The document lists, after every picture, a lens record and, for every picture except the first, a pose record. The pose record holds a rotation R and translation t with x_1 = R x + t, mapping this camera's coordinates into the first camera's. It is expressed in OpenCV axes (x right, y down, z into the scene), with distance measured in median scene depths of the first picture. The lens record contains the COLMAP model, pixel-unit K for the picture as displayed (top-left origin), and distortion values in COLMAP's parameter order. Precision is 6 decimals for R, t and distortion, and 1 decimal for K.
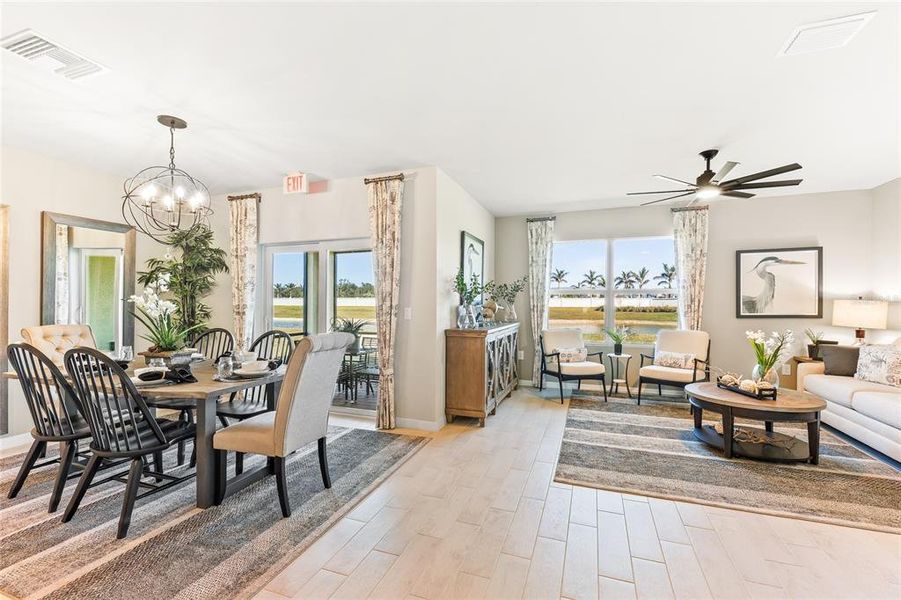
lens RADIAL K [[388.0, 0, 450.6], [0, 388.0, 302.8], [0, 0, 1]] dist [0.000259, -0.000254]
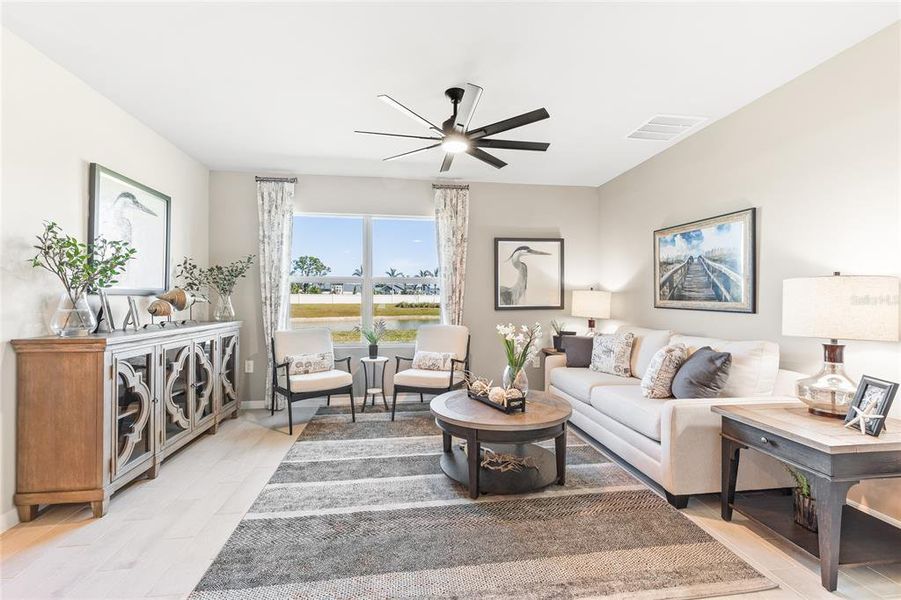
lens RADIAL K [[388.0, 0, 448.6], [0, 388.0, 298.4], [0, 0, 1]] dist [0.000259, -0.000254]
pose [[0.883993, 0.000544, 0.467500, 0.260374], [0.001147, 0.999994, -0.003333, 0.017359], [-0.467499, 0.003482, 0.883987, 0.292583]]
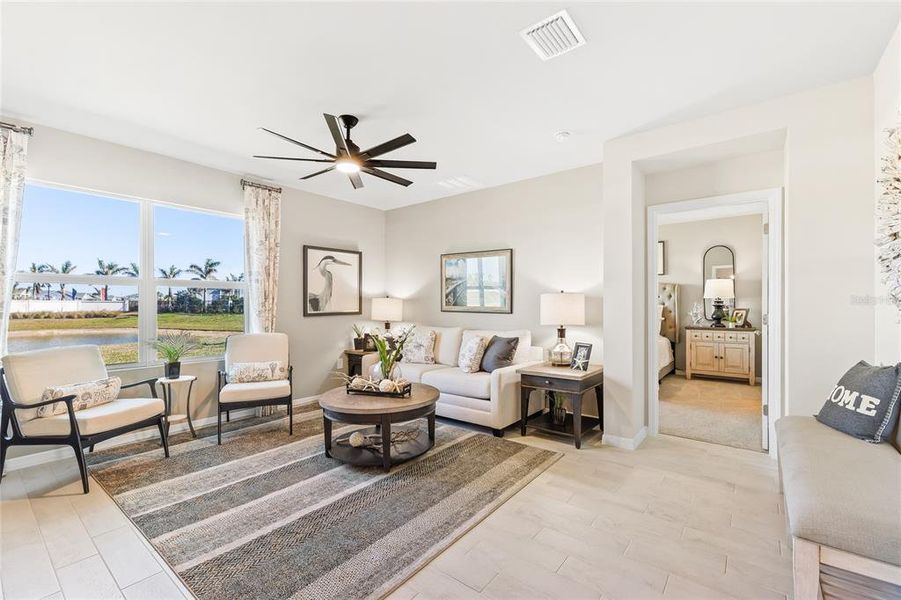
lens RADIAL K [[388.0, 0, 452.8], [0, 388.0, 305.8], [0, 0, 1]] dist [0.000259, -0.000254]
pose [[0.310448, -0.004507, 0.950580, -0.061635], [0.005697, 0.999980, 0.002881, 0.015622], [-0.950573, 0.004521, 0.310468, 0.462670]]
